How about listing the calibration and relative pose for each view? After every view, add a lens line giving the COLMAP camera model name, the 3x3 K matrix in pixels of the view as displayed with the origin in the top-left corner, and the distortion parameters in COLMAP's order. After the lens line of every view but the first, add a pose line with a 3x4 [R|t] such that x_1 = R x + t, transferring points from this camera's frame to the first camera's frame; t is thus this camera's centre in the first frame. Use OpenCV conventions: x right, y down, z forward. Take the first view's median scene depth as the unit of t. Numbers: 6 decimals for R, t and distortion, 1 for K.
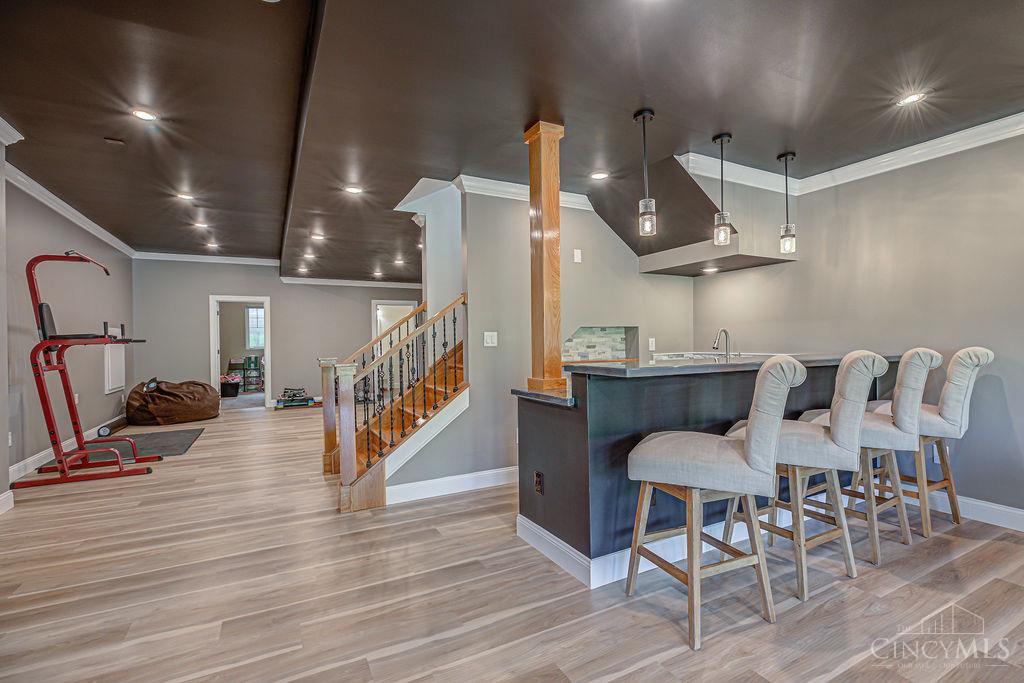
lens RADIAL K [[469.1, 0, 515.2], [0, 469.1, 341.5], [0, 0, 1]] dist [-0.006102, -0.000948]
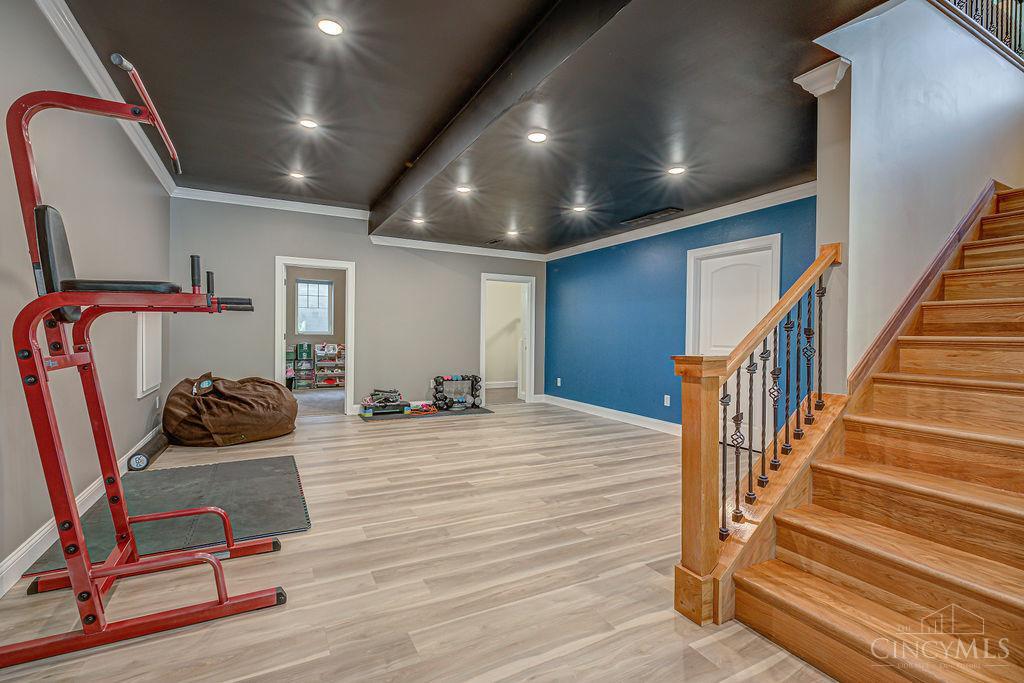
lens RADIAL K [[469.1, 0, 509.7], [0, 469.1, 340.7], [0, 0, 1]] dist [-0.006102, -0.000948]
pose [[0.999615, 0.027449, 0.004001, -0.364874], [-0.027495, 0.999553, 0.011726, 0.013520], [-0.003677, -0.011832, 0.999923, 0.354280]]
